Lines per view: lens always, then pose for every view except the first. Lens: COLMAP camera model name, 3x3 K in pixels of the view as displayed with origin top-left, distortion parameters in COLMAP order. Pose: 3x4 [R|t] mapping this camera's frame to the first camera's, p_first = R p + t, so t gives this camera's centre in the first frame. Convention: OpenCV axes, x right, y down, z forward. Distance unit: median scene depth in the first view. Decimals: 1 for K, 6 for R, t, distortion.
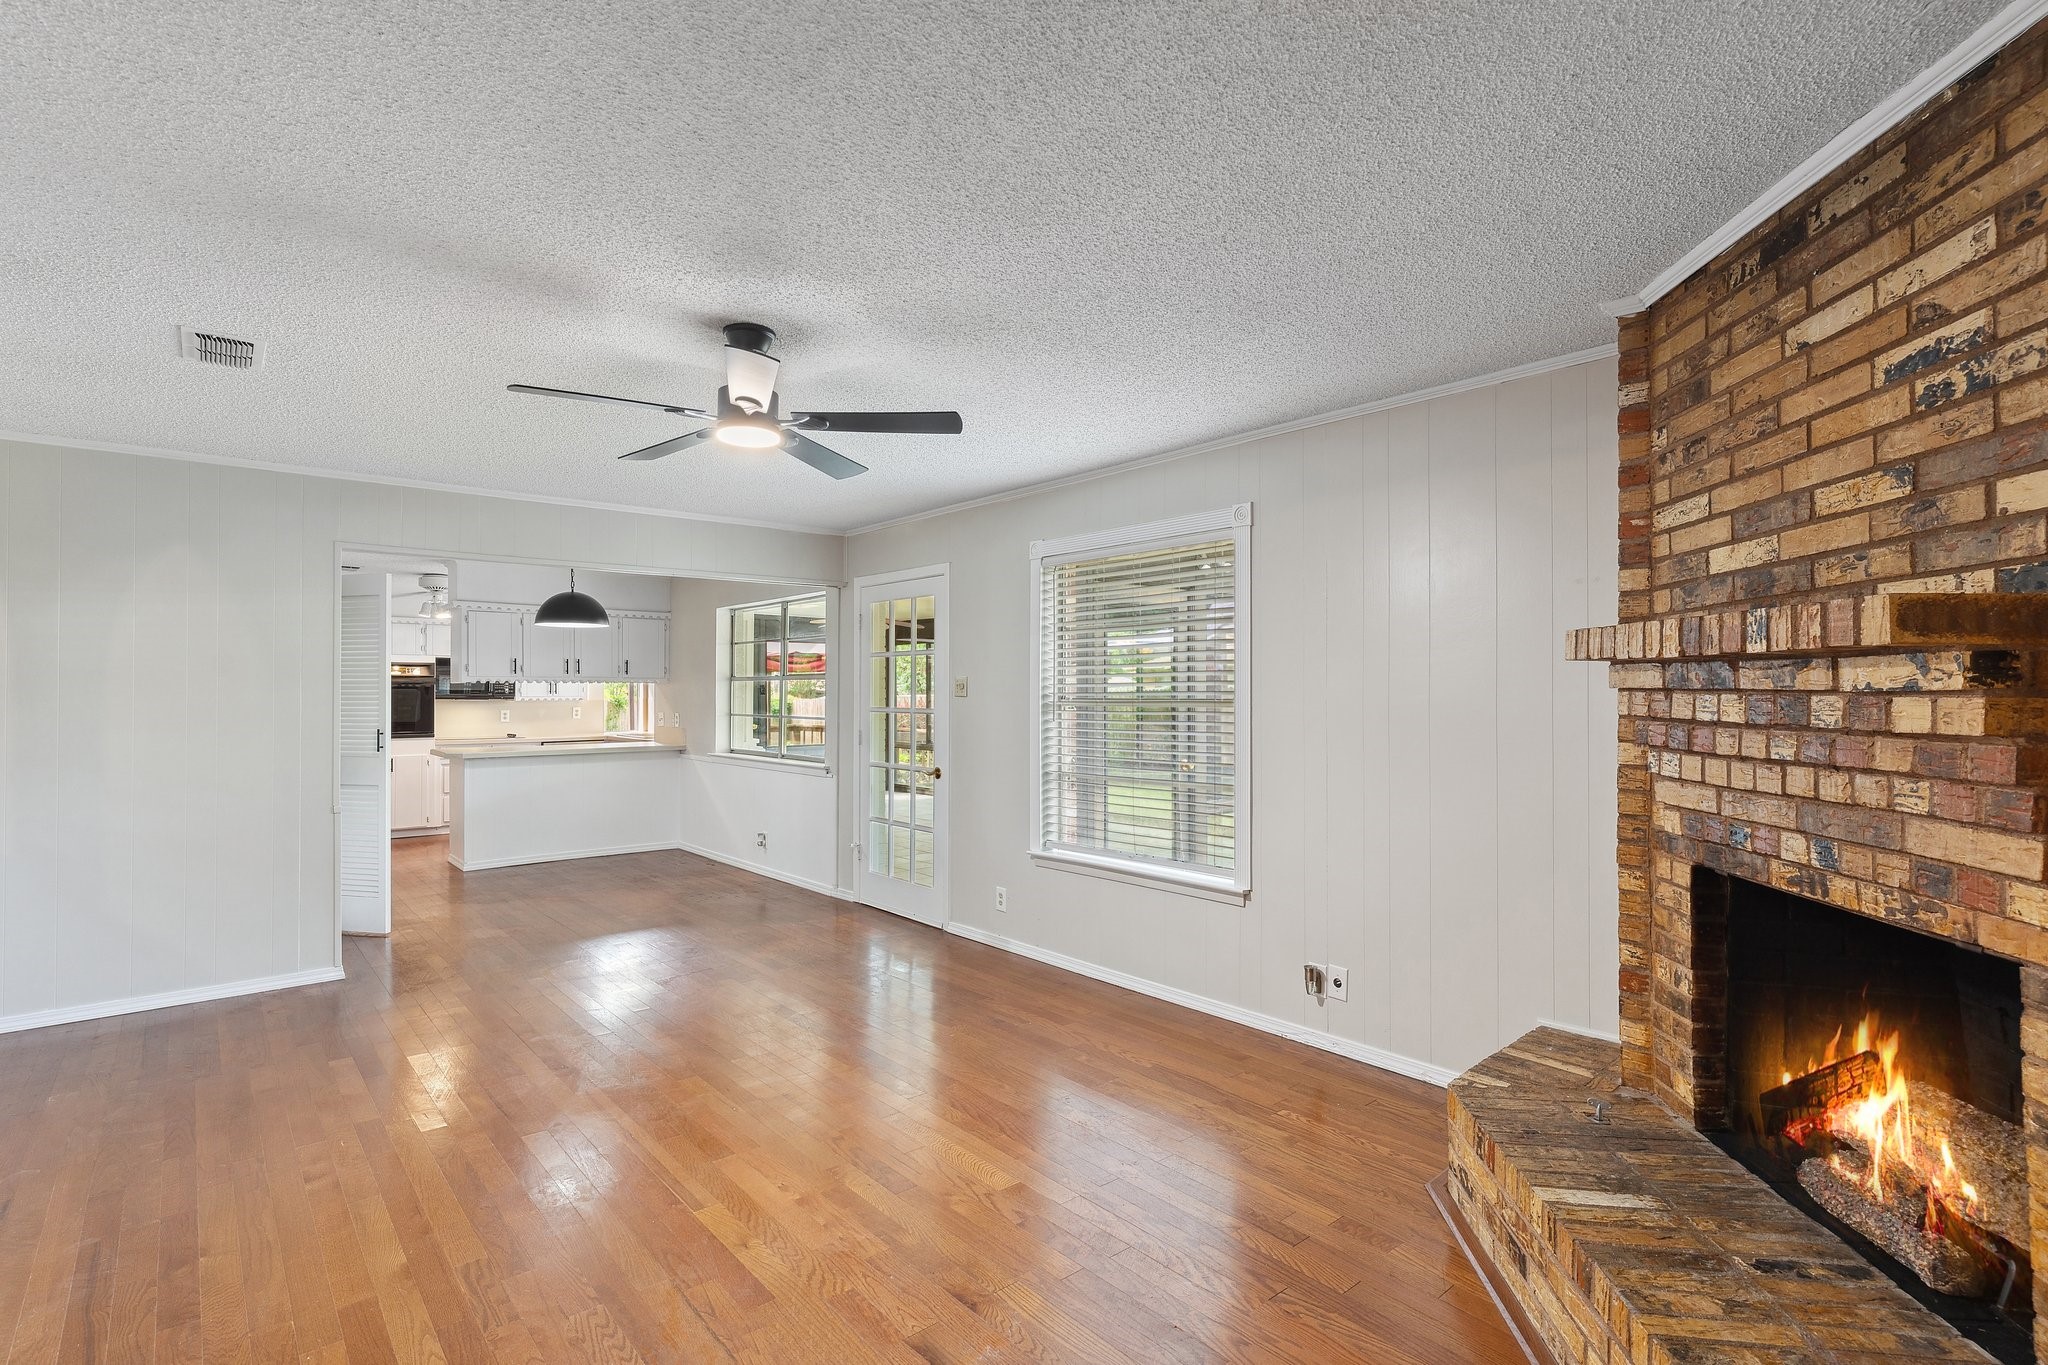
lens RADIAL K [[983.7, 0, 1023.0], [0, 983.7, 681.3], [0, 0, 1]] dist [-0.000013, 0.000168]
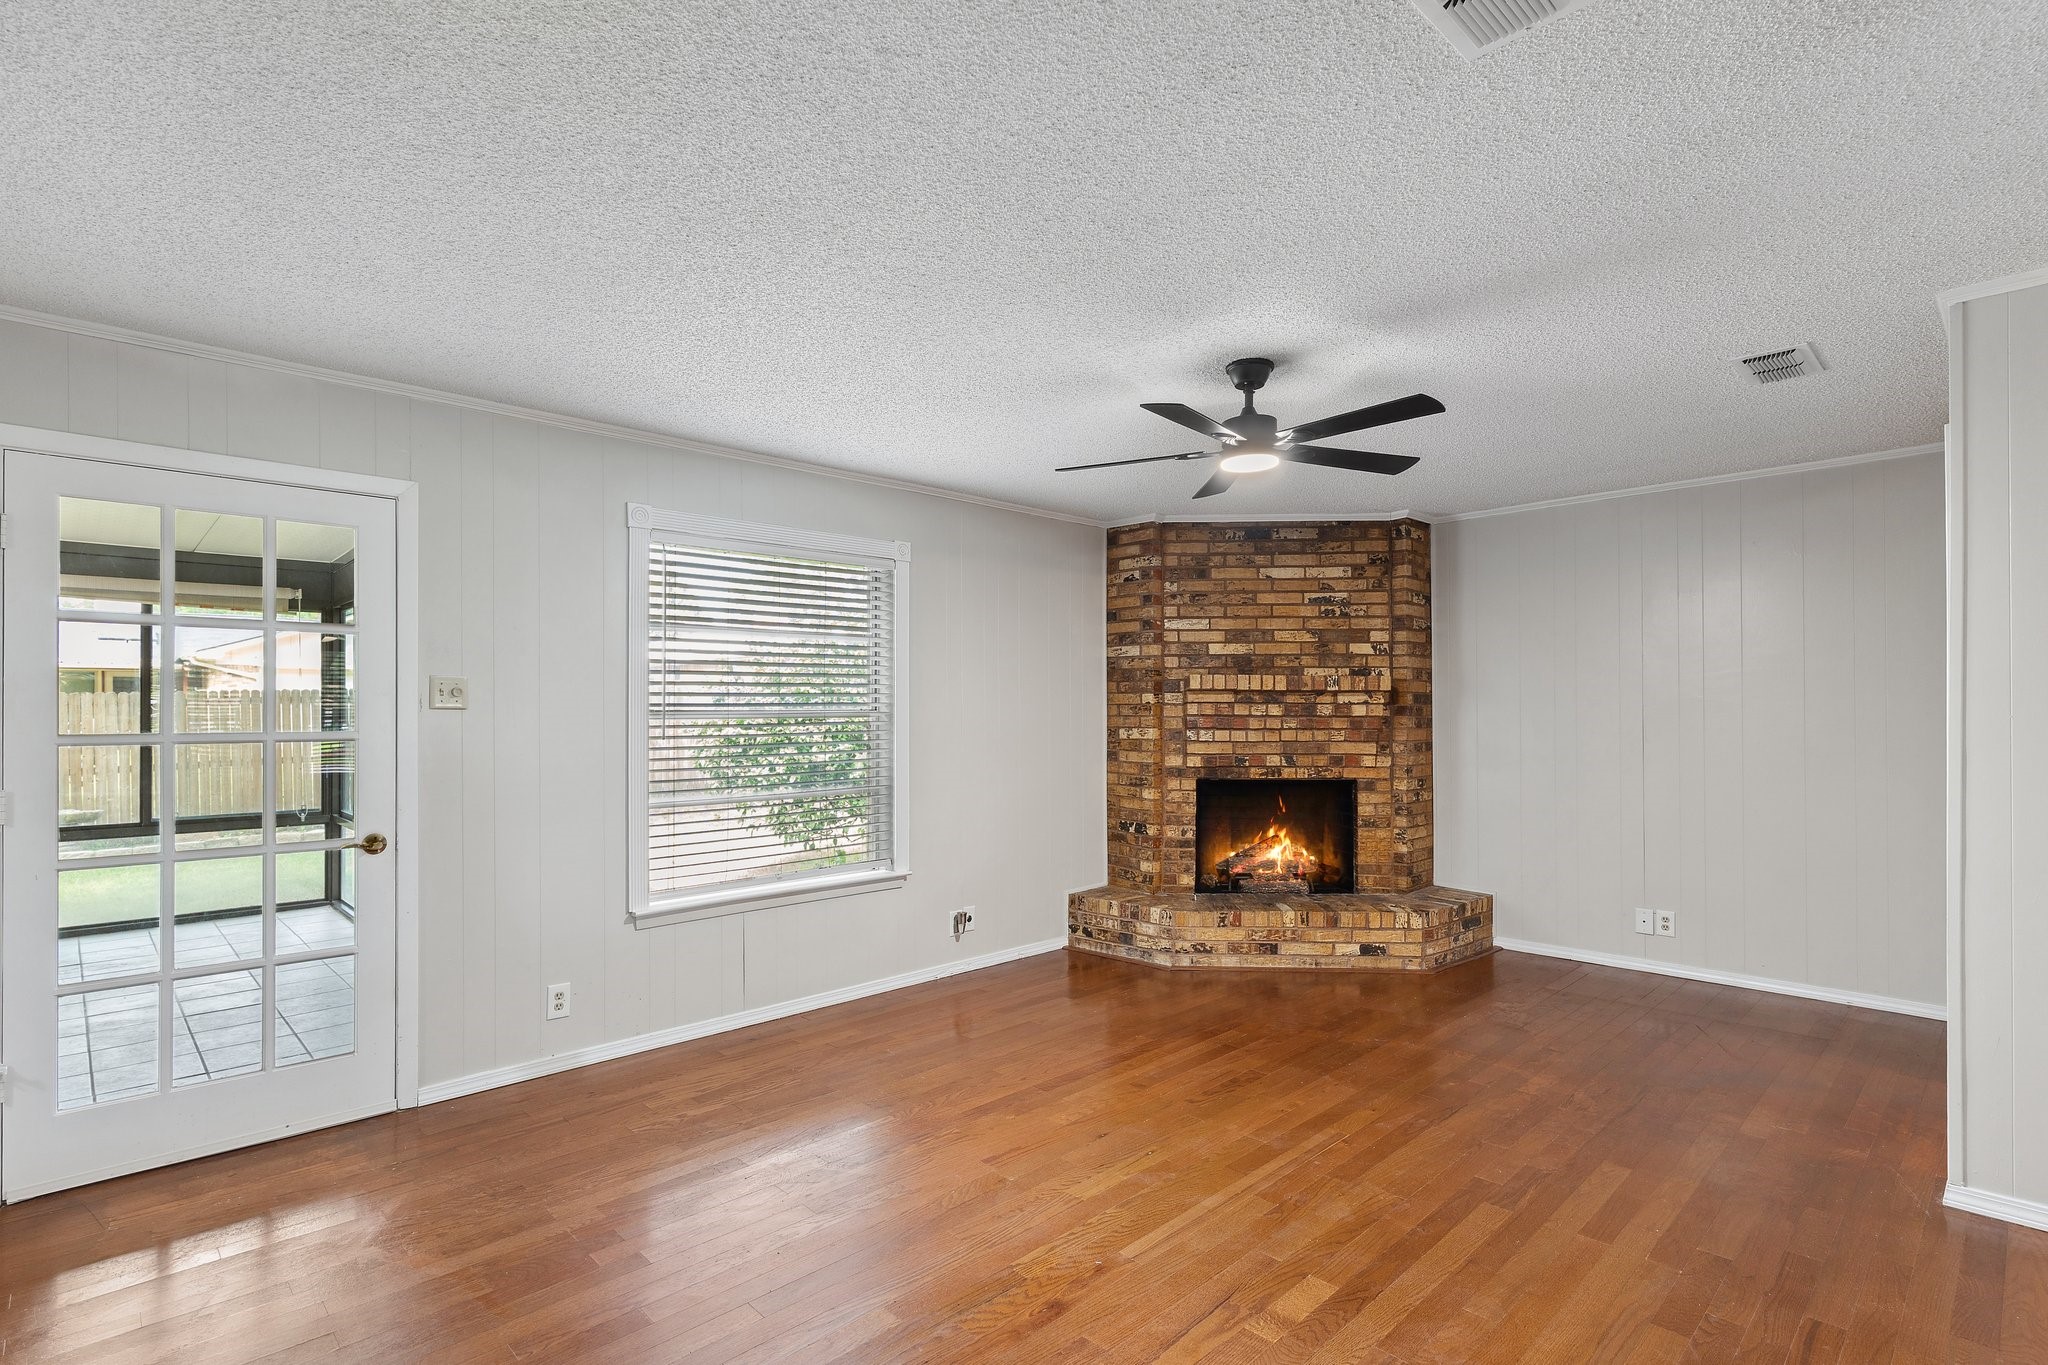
lens RADIAL K [[983.7, 0, 1028.4], [0, 983.7, 708.8], [0, 0, 1]] dist [-0.000013, 0.000168]
pose [[-0.061547, -0.002942, 0.998100, -1.972081], [-0.010826, 0.999939, 0.002279, 0.026455], [-0.998045, -0.010665, -0.061575, 1.908936]]
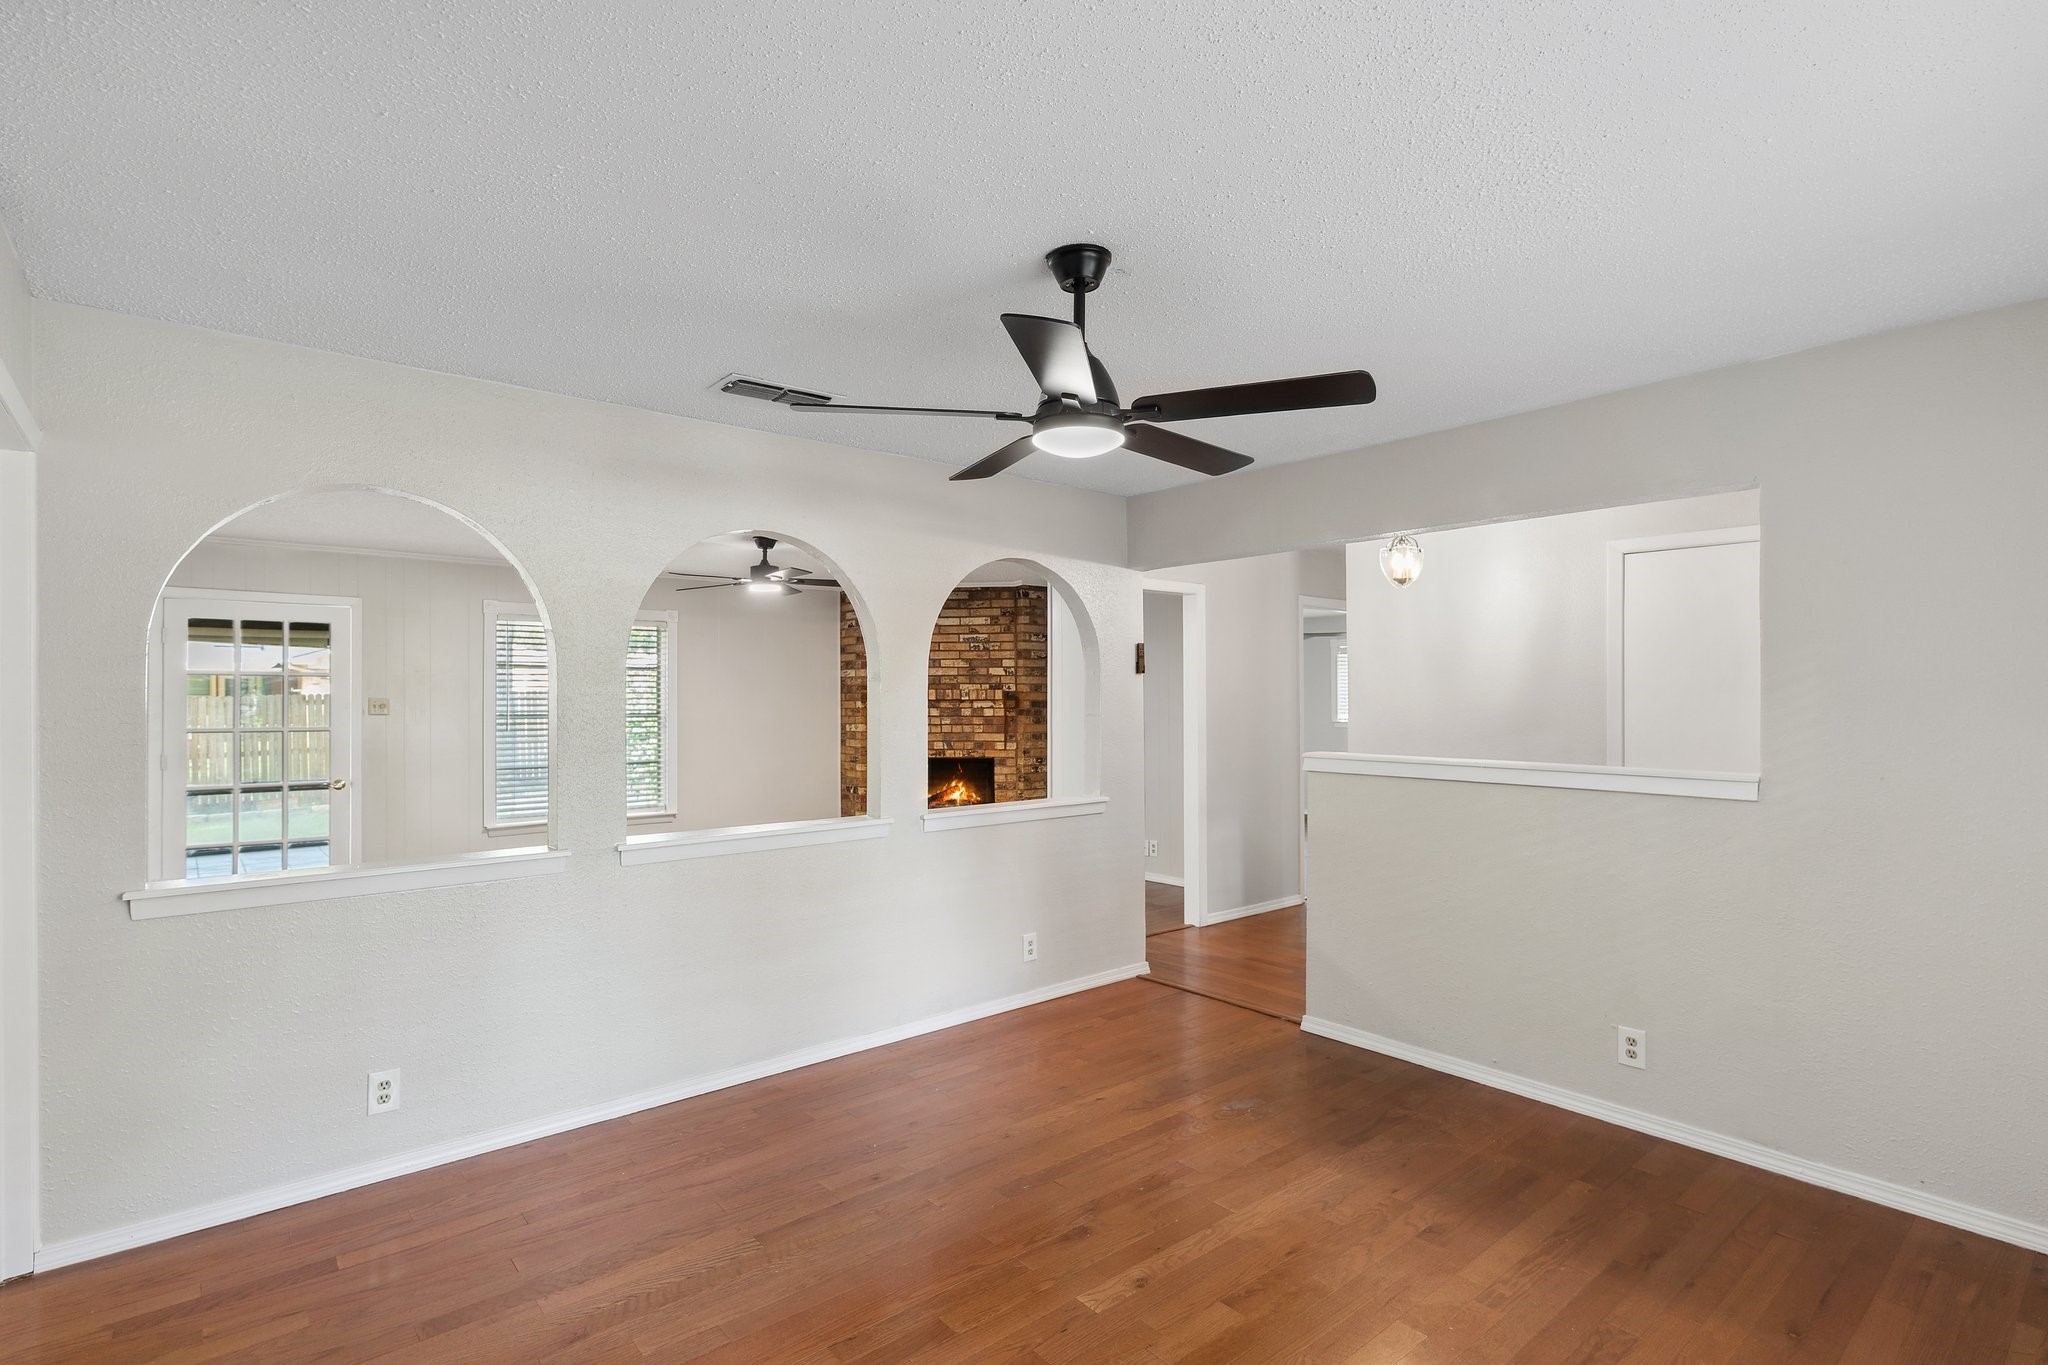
lens RADIAL K [[983.7, 0, 1022.3], [0, 983.7, 689.9], [0, 0, 1]] dist [-0.000013, 0.000168]
pose [[0.007624, 0.011117, 0.999909, -3.484198], [-0.008479, 0.999903, -0.011052, -0.023425], [-0.999935, -0.008394, 0.007718, 0.633675]]
